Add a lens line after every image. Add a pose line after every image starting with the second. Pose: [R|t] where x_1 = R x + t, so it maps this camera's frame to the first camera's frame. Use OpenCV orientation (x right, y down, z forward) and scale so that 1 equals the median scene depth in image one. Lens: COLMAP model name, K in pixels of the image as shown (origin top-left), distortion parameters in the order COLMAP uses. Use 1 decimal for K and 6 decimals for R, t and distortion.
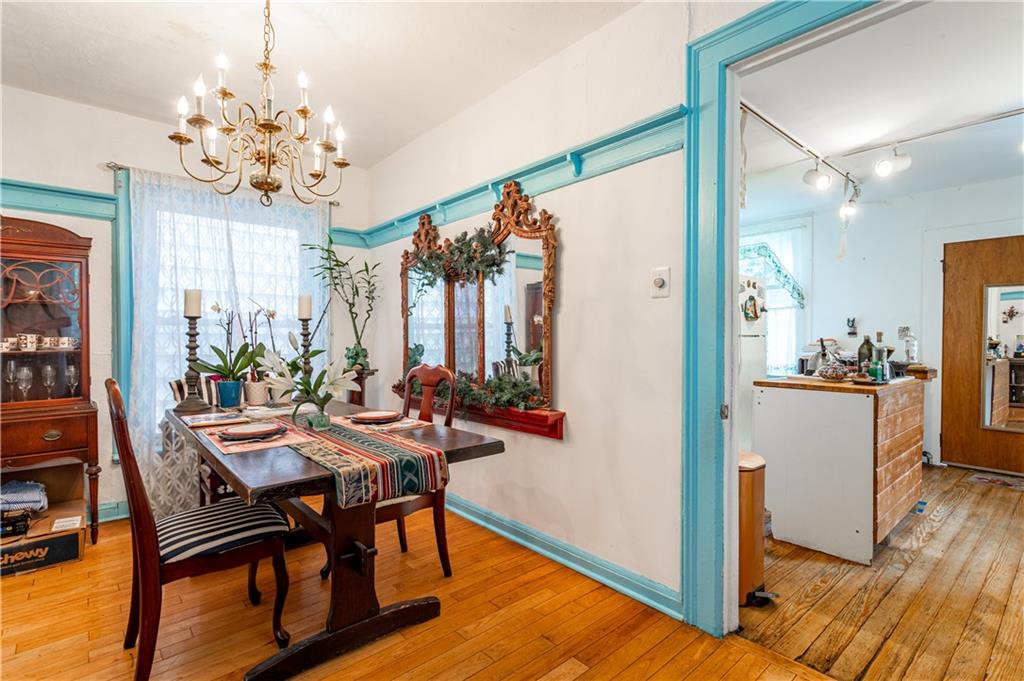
lens RADIAL K [[491.7, 0, 512.5], [0, 491.7, 341.5], [0, 0, 1]] dist [0.000447, 0.001892]
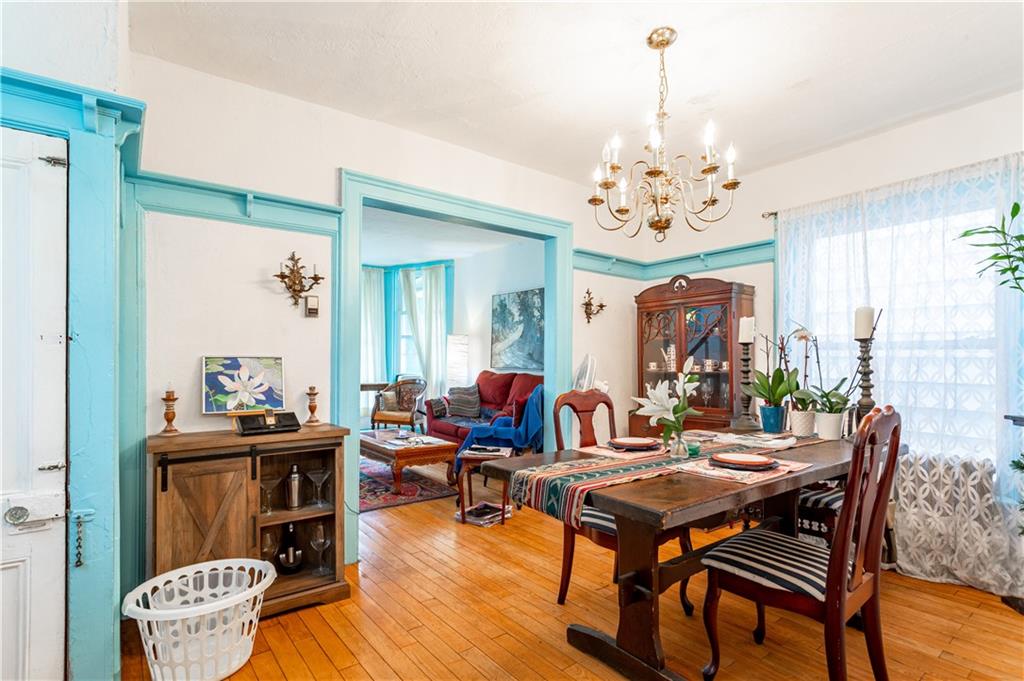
lens RADIAL K [[491.7, 0, 506.0], [0, 491.7, 355.8], [0, 0, 1]] dist [0.000447, 0.001892]
pose [[-0.071566, -0.010267, -0.997383, 0.398850], [-0.010396, 0.999900, -0.009547, -0.005005], [0.997382, 0.009686, -0.071666, 0.481290]]
